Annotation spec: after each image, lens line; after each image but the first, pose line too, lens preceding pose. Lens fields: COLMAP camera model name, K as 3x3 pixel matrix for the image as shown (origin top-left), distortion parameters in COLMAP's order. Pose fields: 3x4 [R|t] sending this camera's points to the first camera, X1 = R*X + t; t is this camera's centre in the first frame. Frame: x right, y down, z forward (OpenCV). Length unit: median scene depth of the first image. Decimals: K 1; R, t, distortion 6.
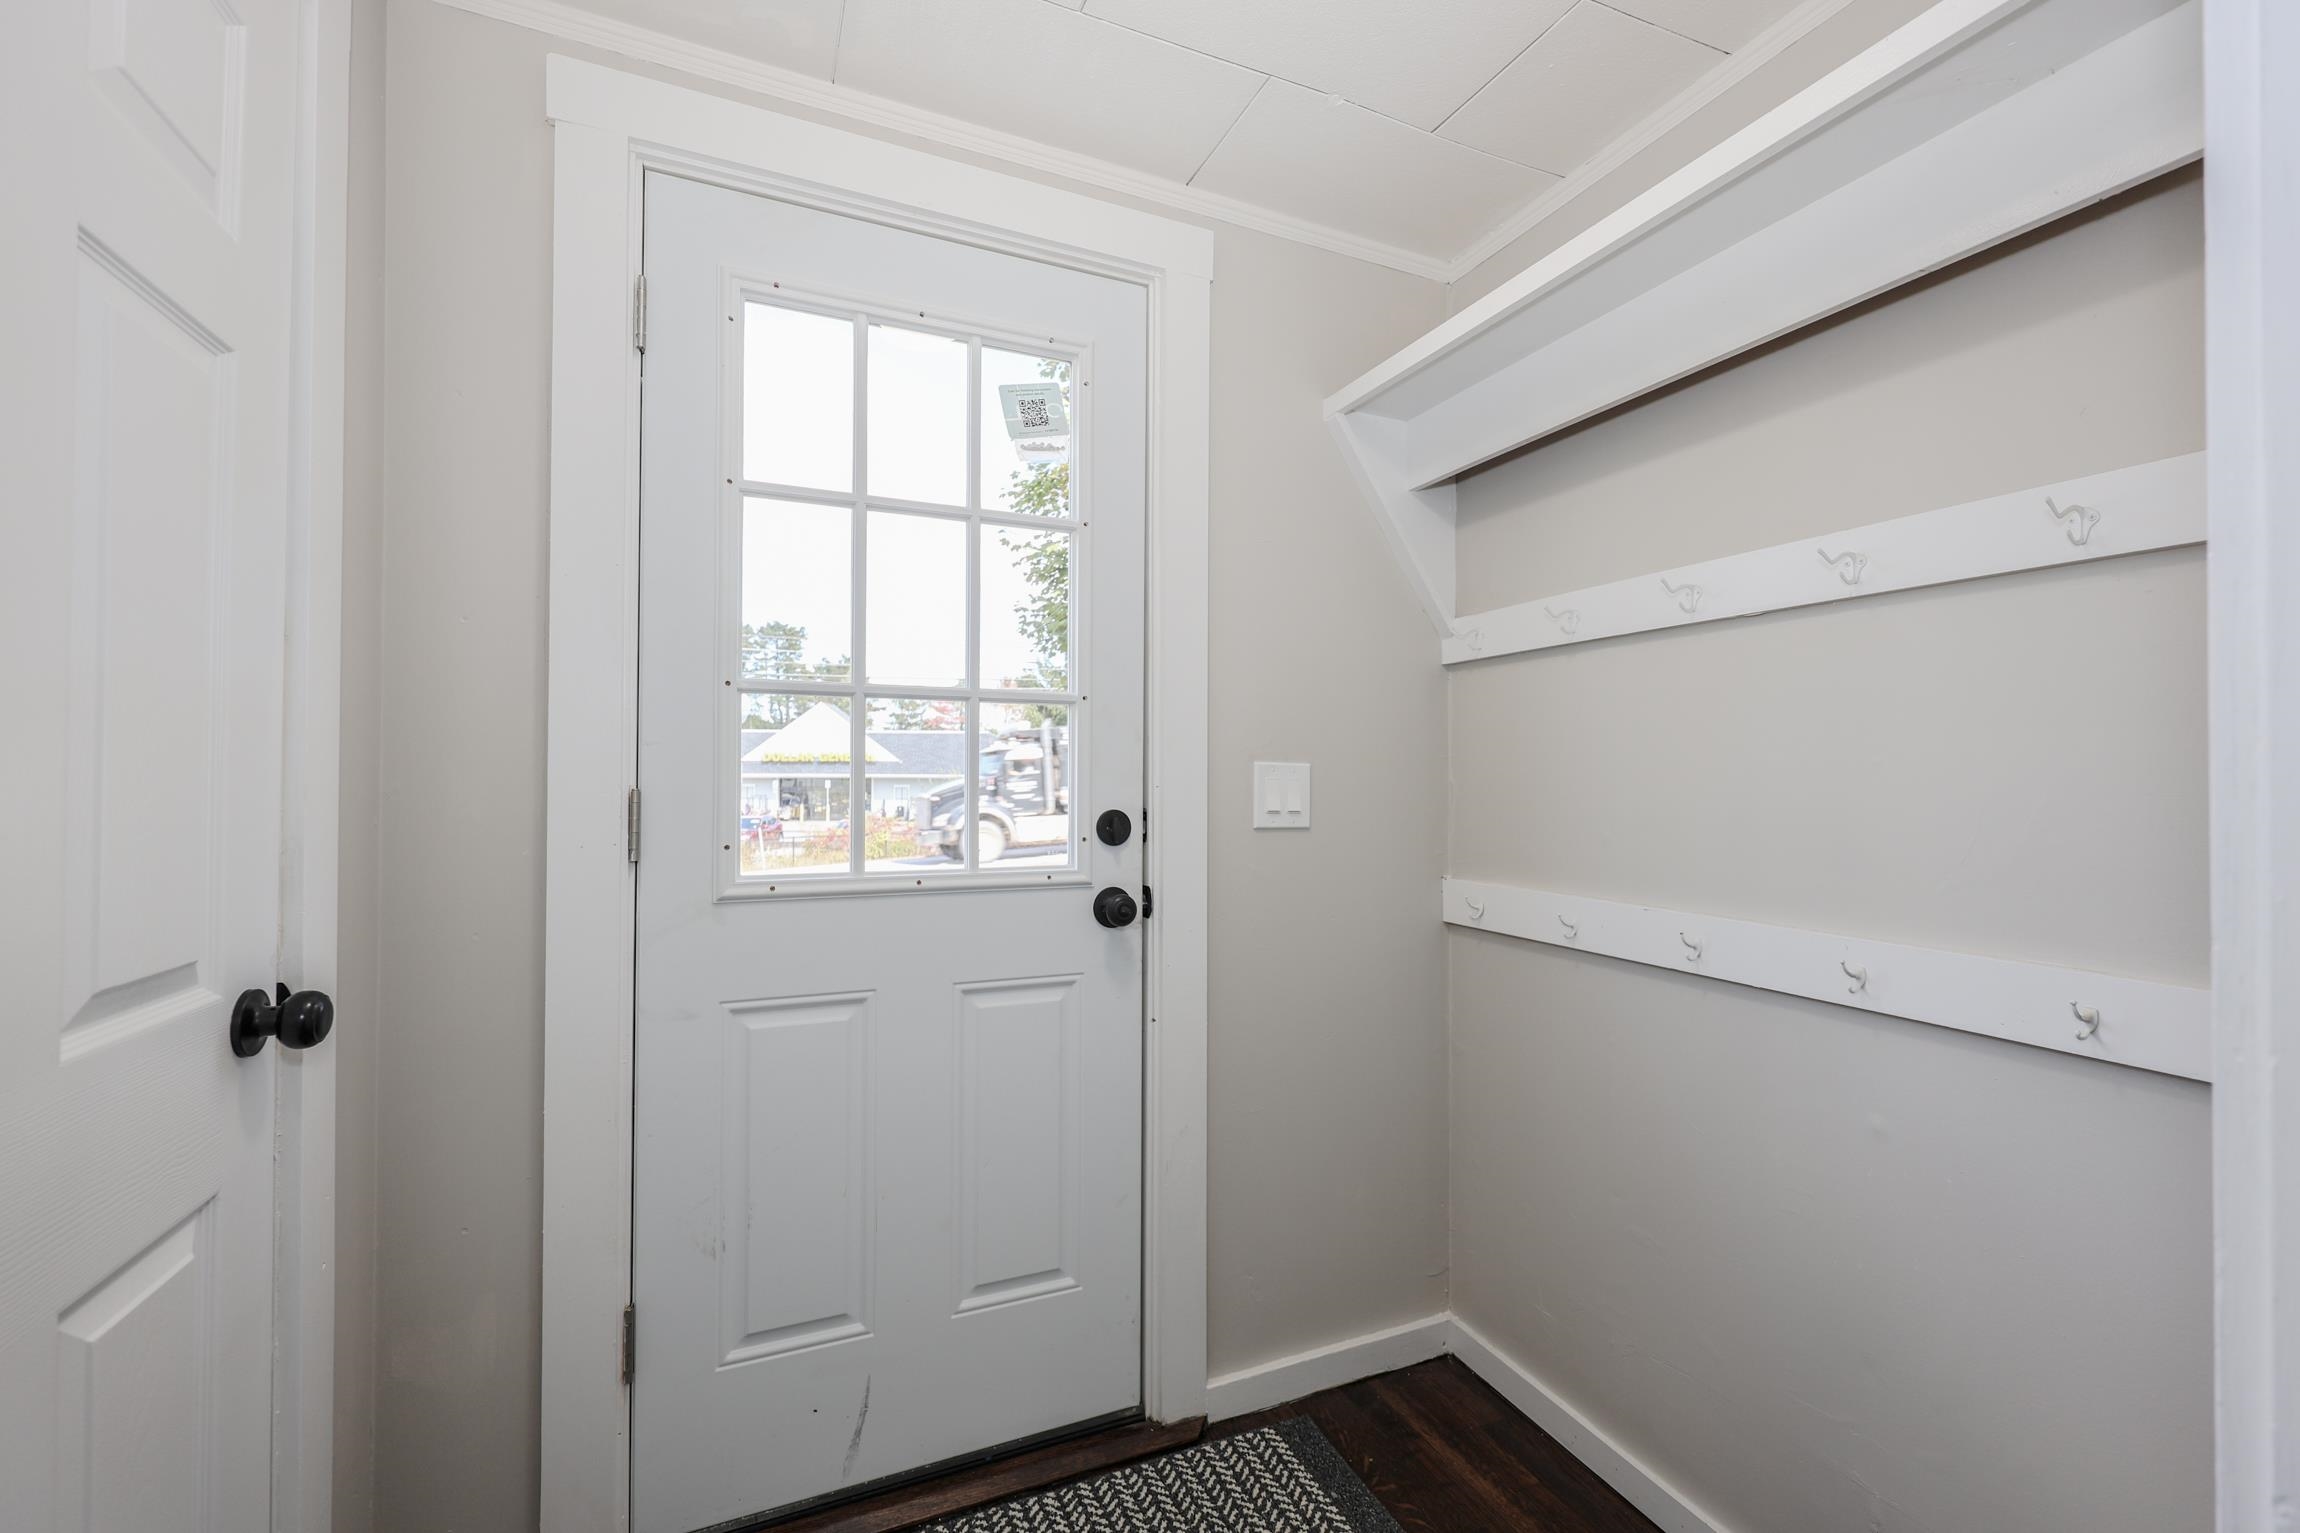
lens RADIAL K [[959.0, 0, 1140.4], [0, 959.0, 768.0], [0, 0, 1]] dist [0.004048, -0.000638]
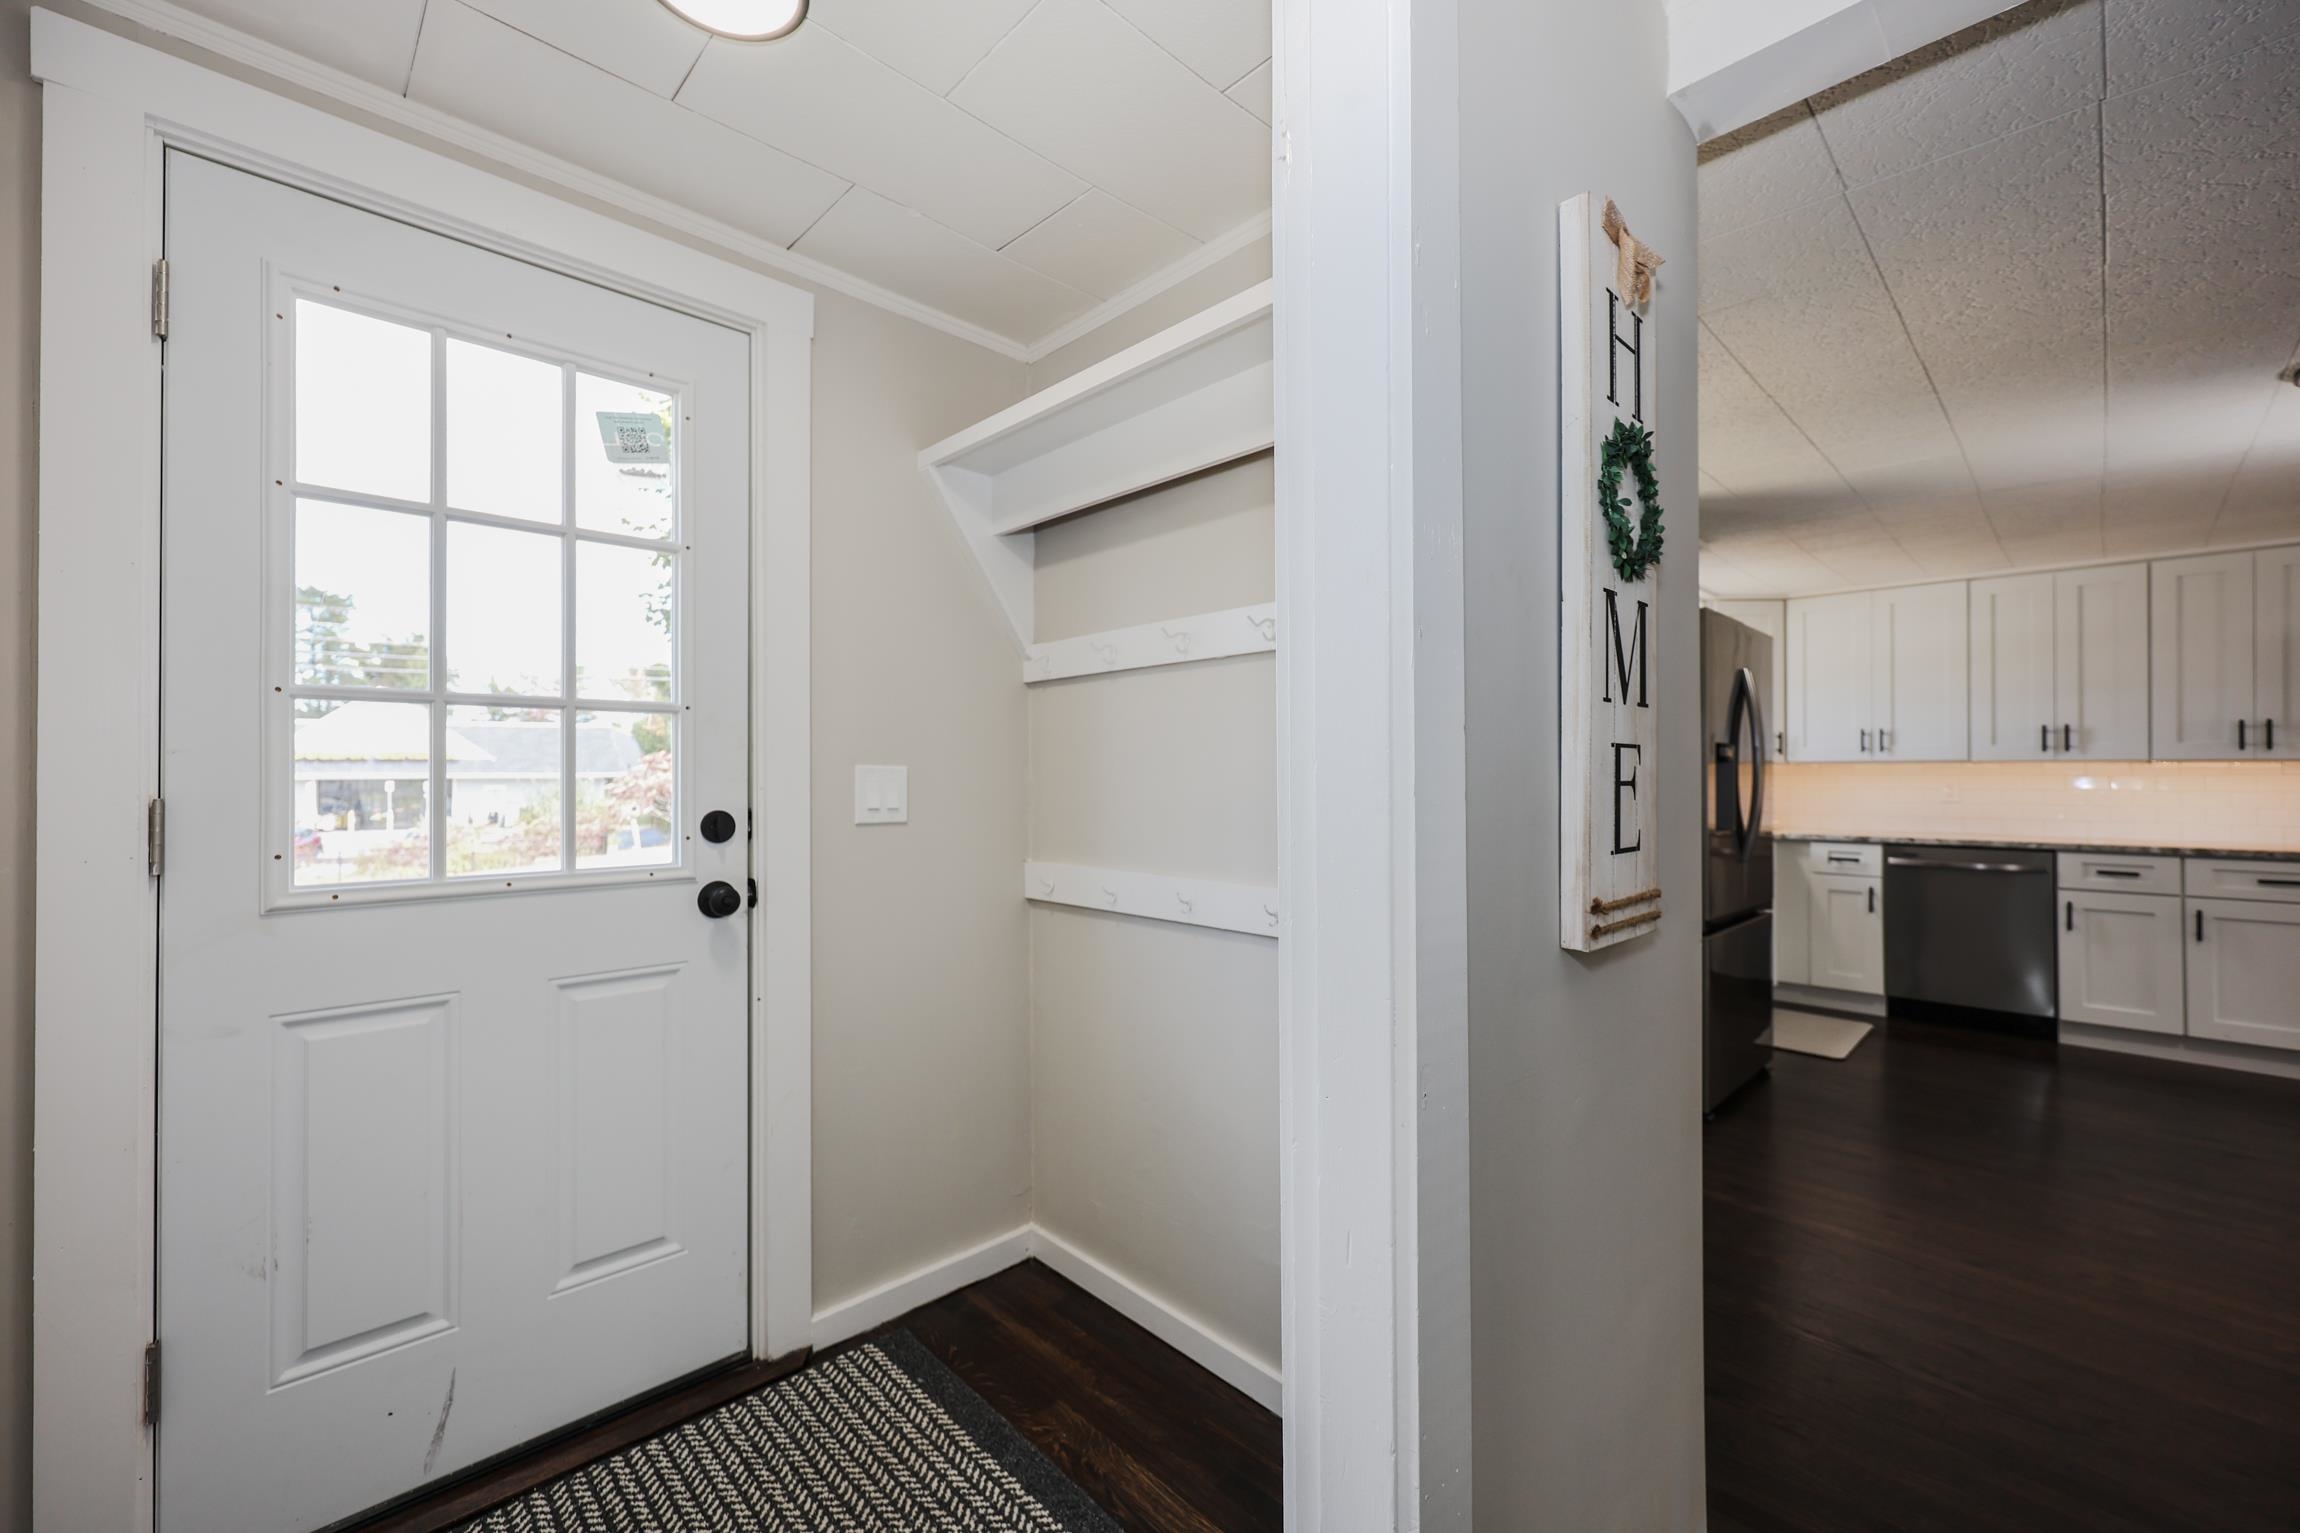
lens RADIAL K [[959.0, 0, 1154.2], [0, 959.0, 765.1], [0, 0, 1]] dist [0.004048, -0.000638]
pose [[0.936785, -0.004640, 0.349875, 0.056023], [0.004378, 0.999989, 0.001539, -0.007424], [-0.349879, 0.000090, 0.936795, -0.204105]]
